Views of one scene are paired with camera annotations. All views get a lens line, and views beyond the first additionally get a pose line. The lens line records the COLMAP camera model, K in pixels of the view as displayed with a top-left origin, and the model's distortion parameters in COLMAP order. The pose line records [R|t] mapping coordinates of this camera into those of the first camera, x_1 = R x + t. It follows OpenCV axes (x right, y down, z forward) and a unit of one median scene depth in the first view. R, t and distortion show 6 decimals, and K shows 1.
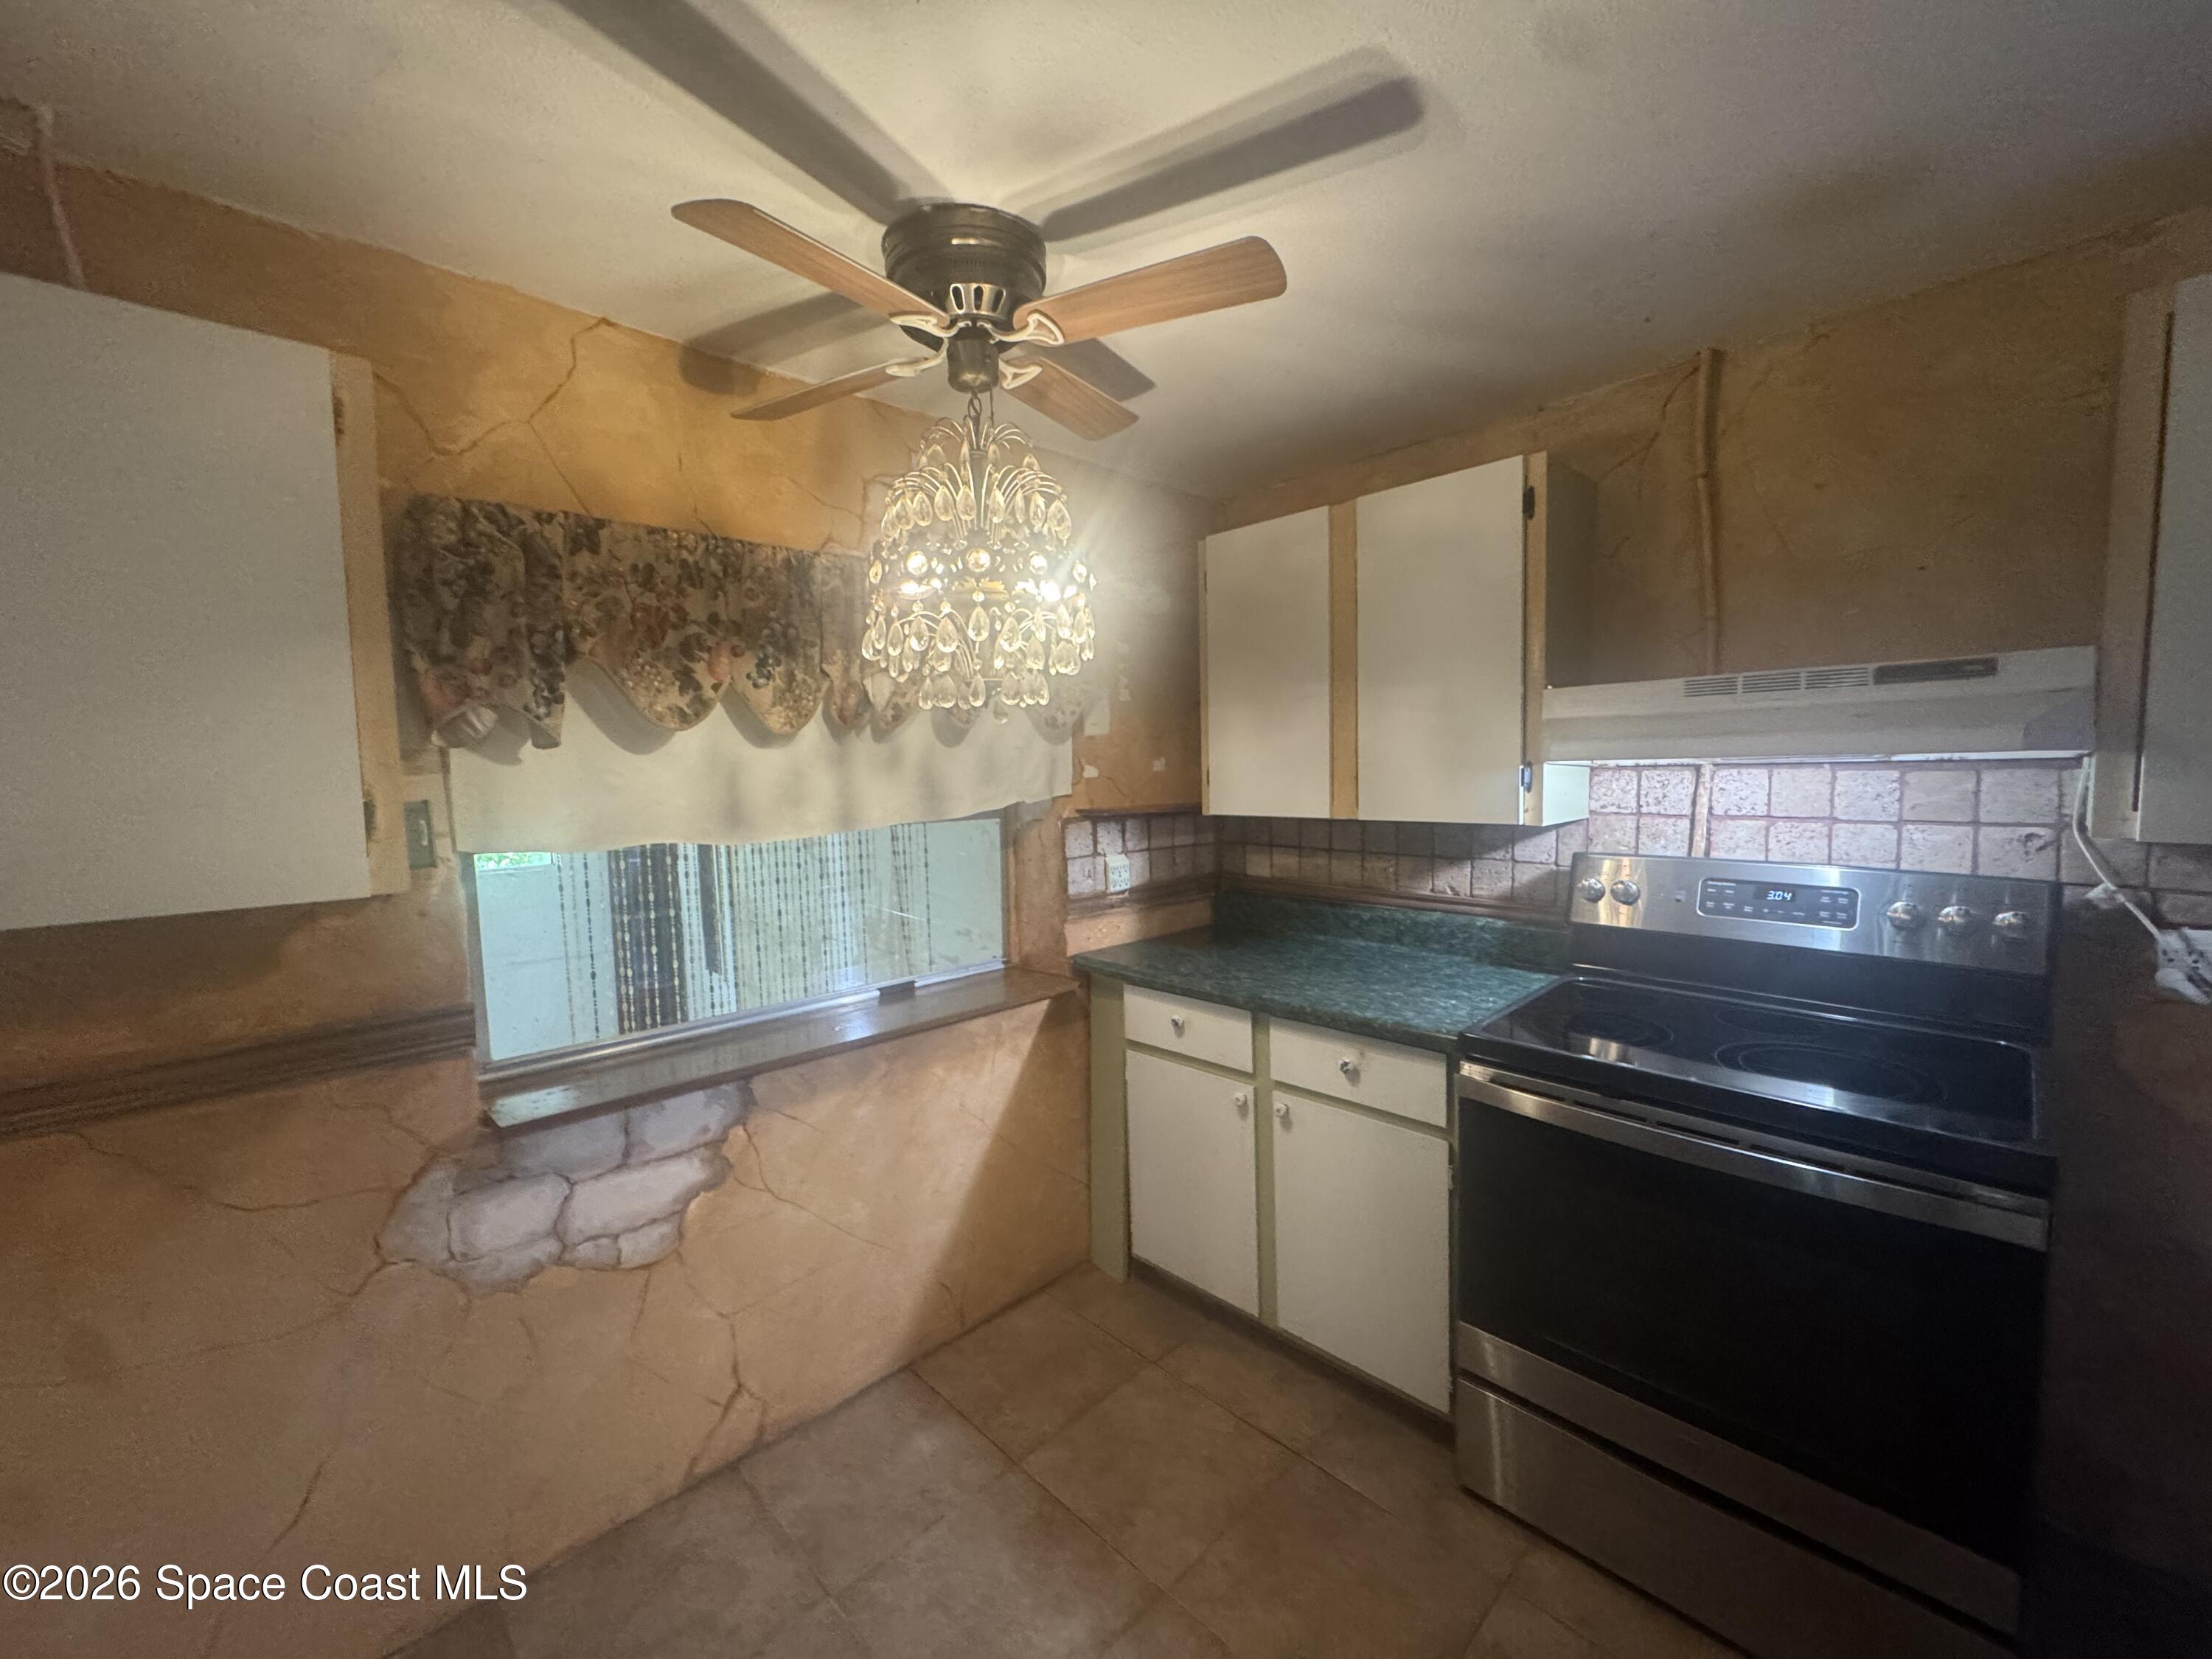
lens RADIAL K [[889.0, 0, 1107.2], [0, 889.0, 830.0], [0, 0, 1]] dist [-0.000508, 0.000266]
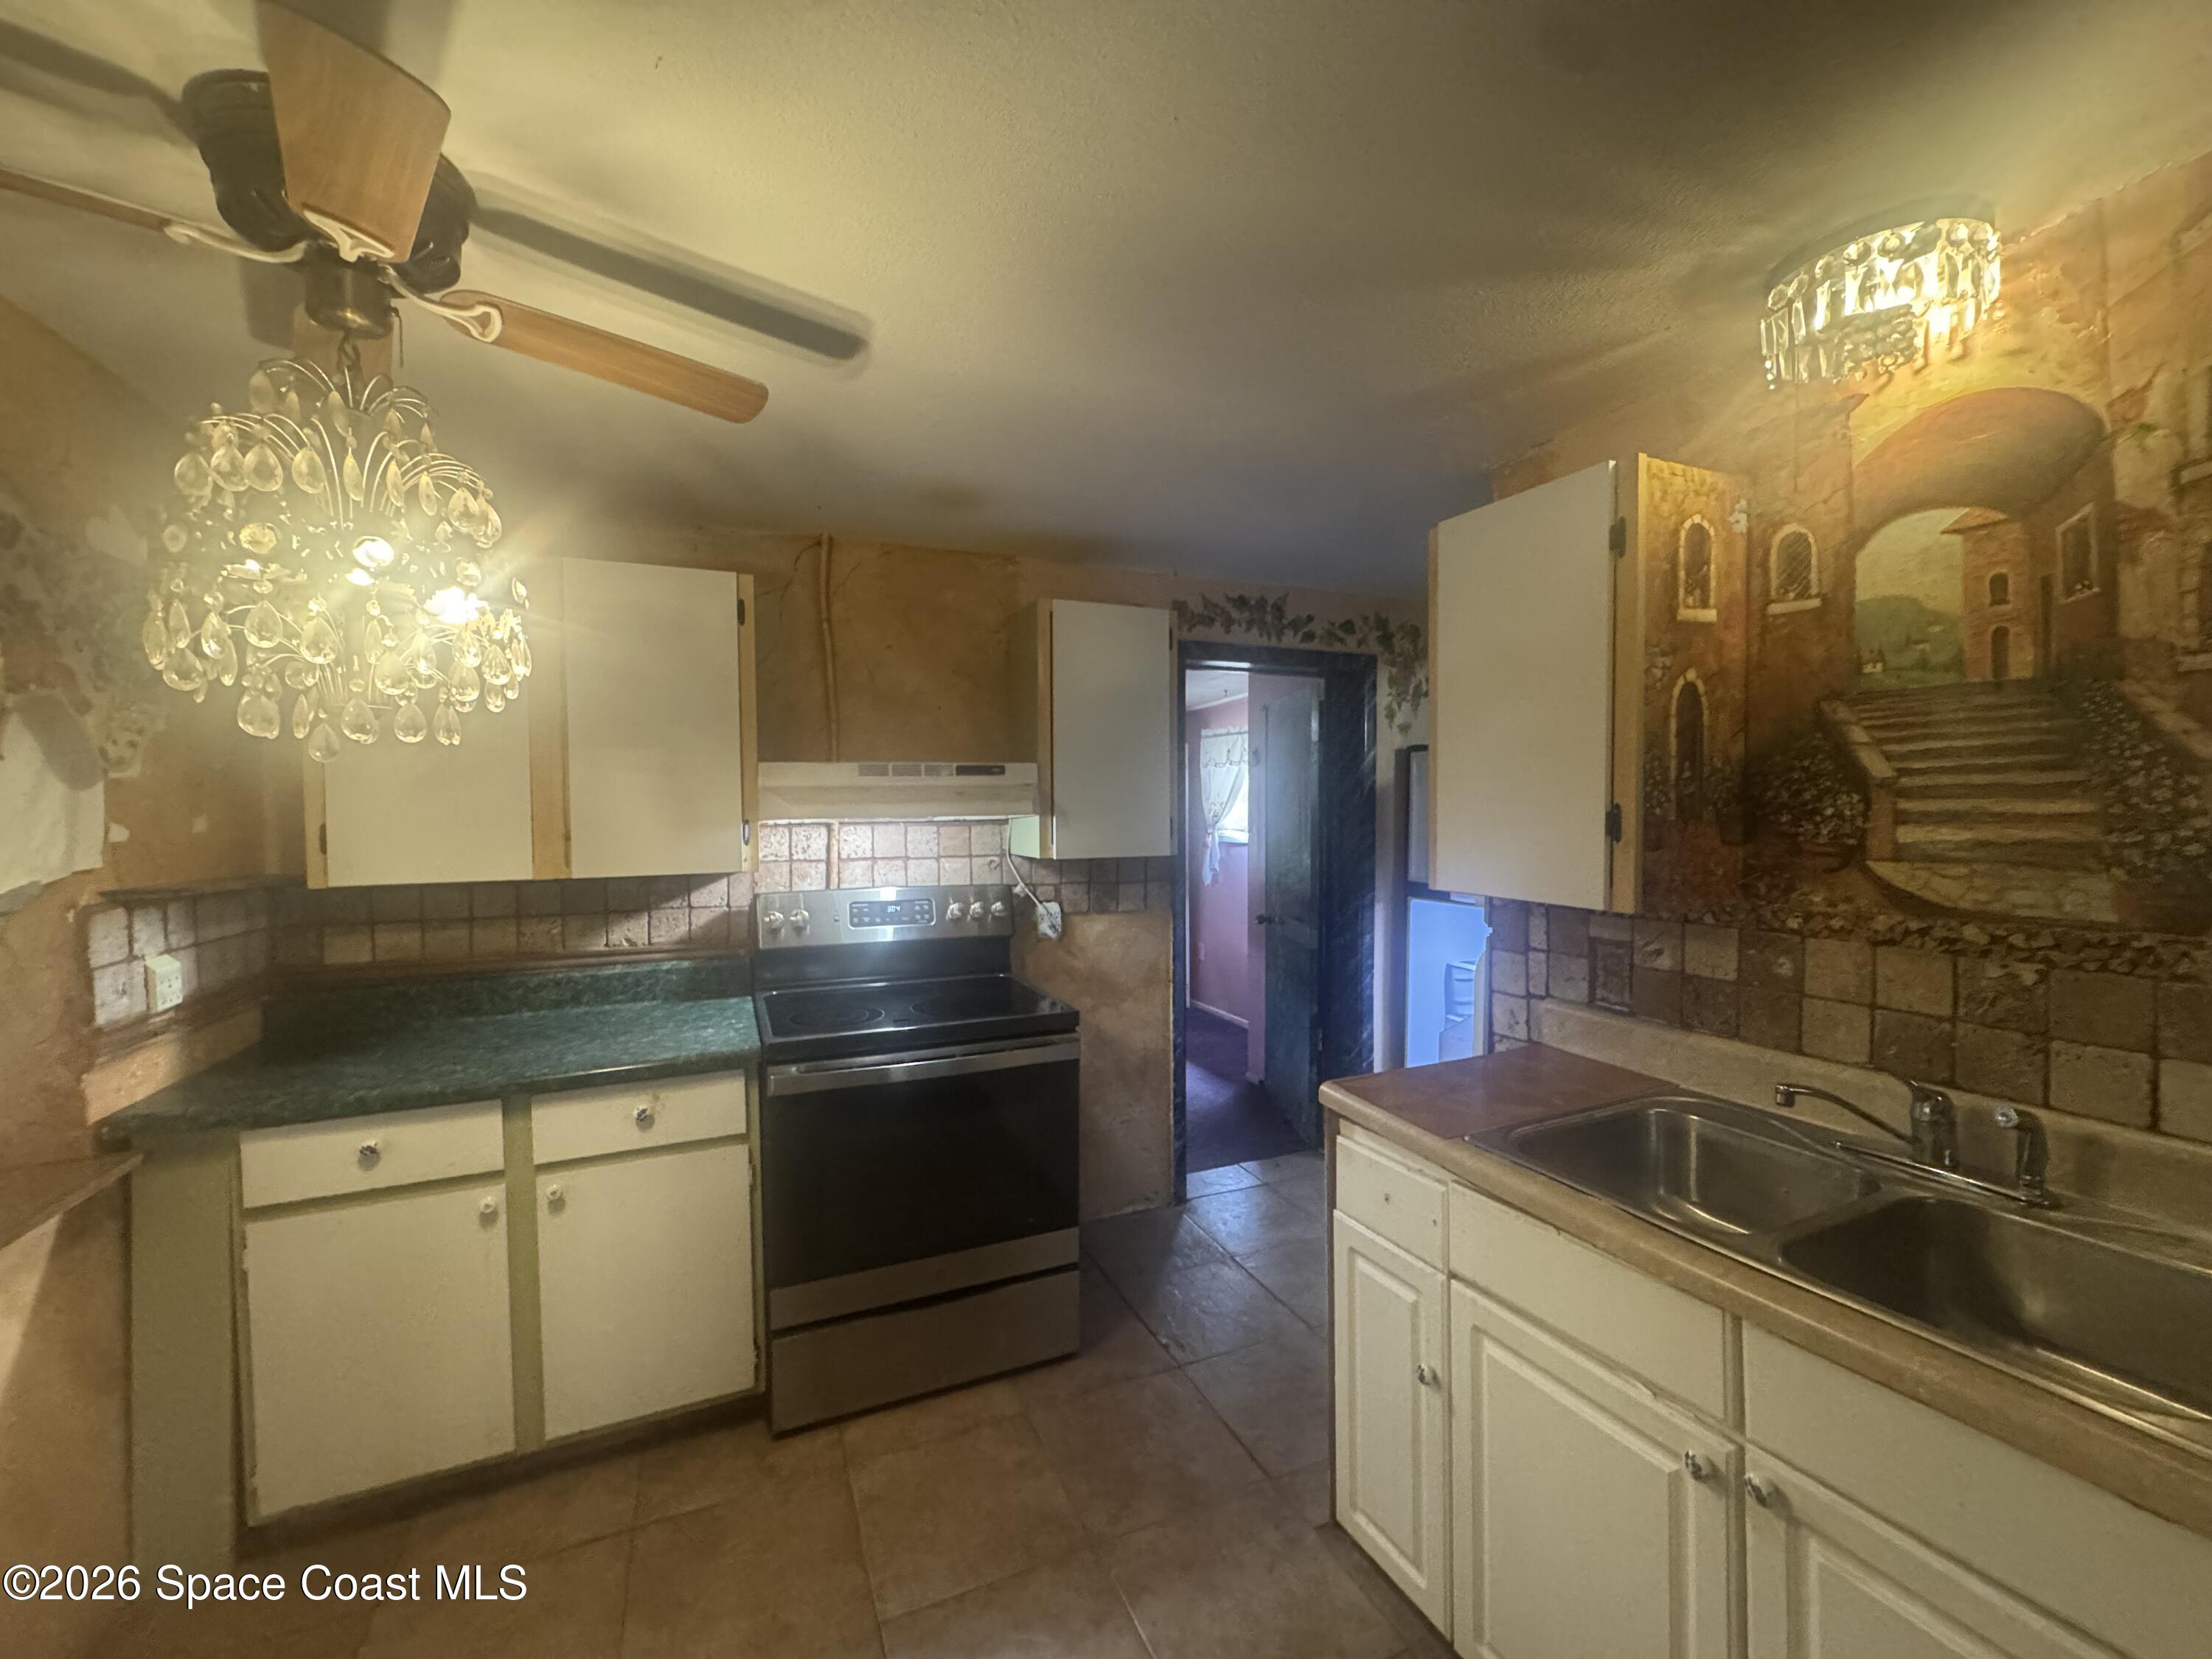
lens RADIAL K [[889.0, 0, 1101.7], [0, 889.0, 826.3], [0, 0, 1]] dist [-0.000508, 0.000266]
pose [[0.345687, 0.000425, 0.938350, -0.460621], [0.073663, 0.996901, -0.027589, 0.001175], [-0.935454, 0.078659, 0.344585, 0.111739]]
